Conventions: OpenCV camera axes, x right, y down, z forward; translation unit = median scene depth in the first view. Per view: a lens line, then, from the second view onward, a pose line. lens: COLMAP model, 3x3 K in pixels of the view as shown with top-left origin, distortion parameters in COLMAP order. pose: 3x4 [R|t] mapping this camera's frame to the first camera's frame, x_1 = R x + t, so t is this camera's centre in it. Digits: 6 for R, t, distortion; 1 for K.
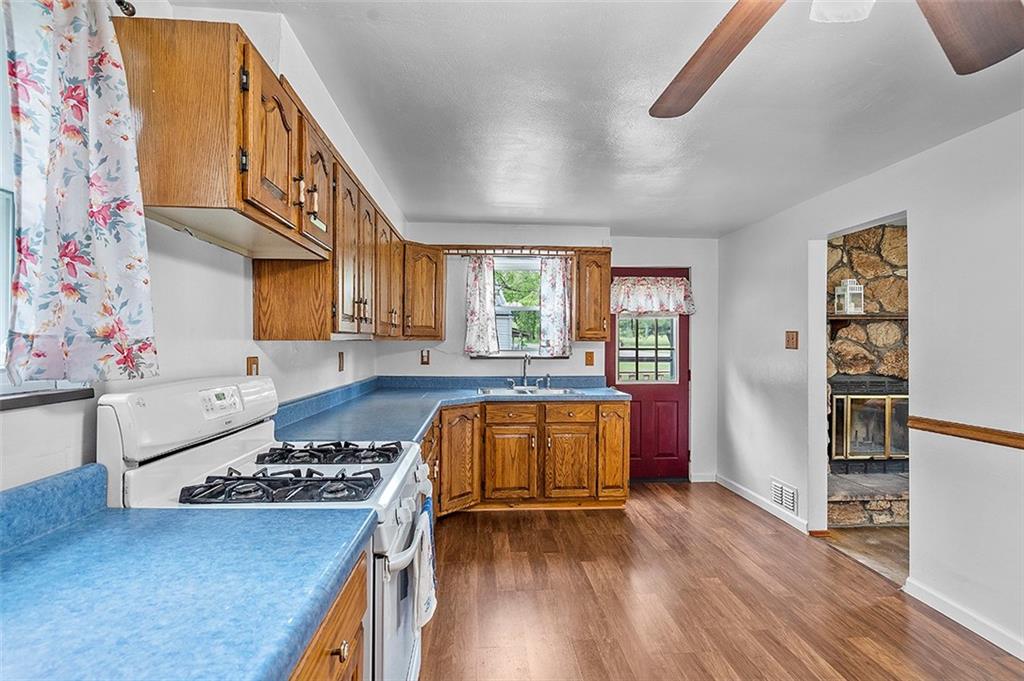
lens RADIAL K [[469.6, 0, 512.0], [0, 469.6, 340.5], [0, 0, 1]] dist [0.003217, 0.000410]
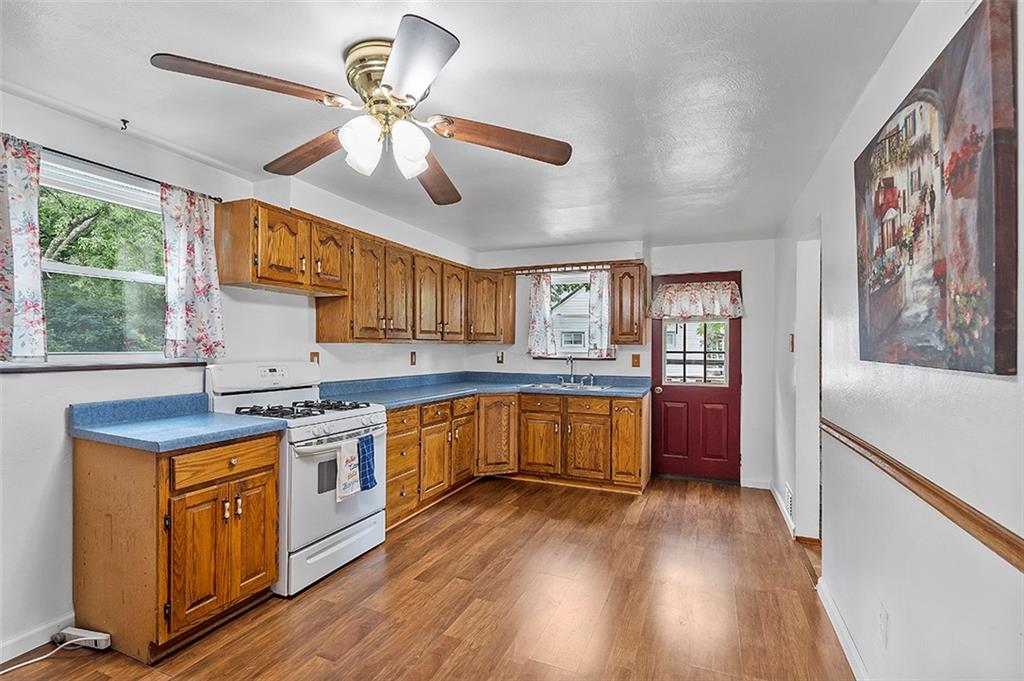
lens RADIAL K [[472.5, 0, 511.2], [0, 472.5, 344.8], [0, 0, 1]] dist [-0.001628, 0.000097]
pose [[0.892137, 0.000115, -0.451765, 0.432162], [-0.001178, 0.999997, -0.002070, 0.004506], [0.451763, 0.002379, 0.892135, -0.122885]]
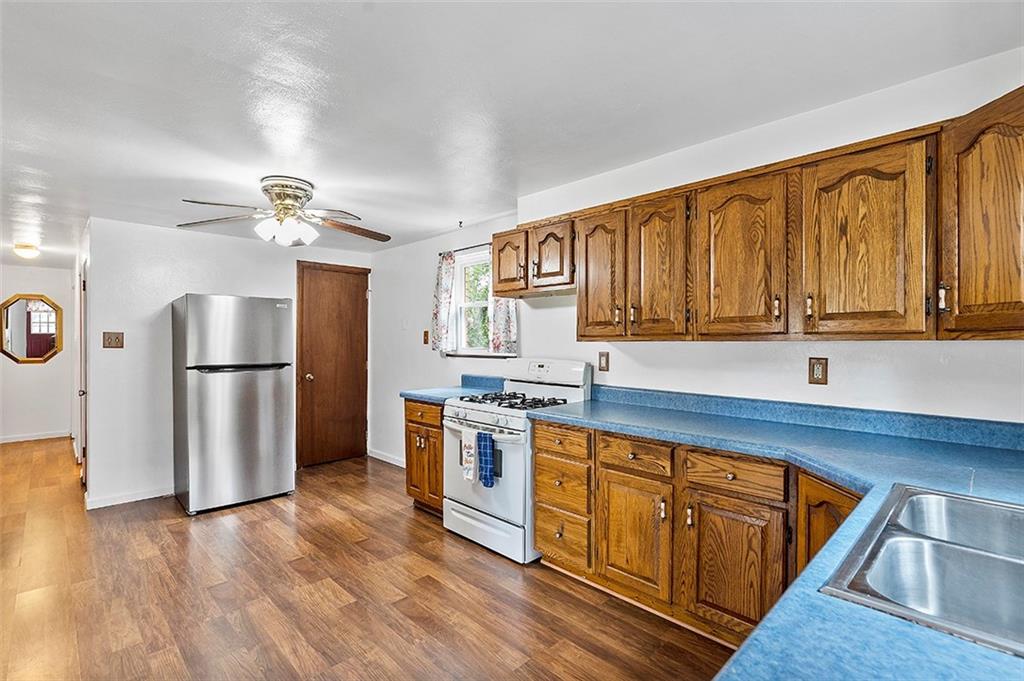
lens RADIAL K [[472.5, 0, 511.2], [0, 472.5, 344.8], [0, 0, 1]] dist [-0.001628, 0.000097]
pose [[-0.759274, -0.001235, -0.650770, 0.360065], [-0.003435, 0.999992, 0.002110, 0.003091], [0.650762, 0.003837, -0.759272, 0.969904]]
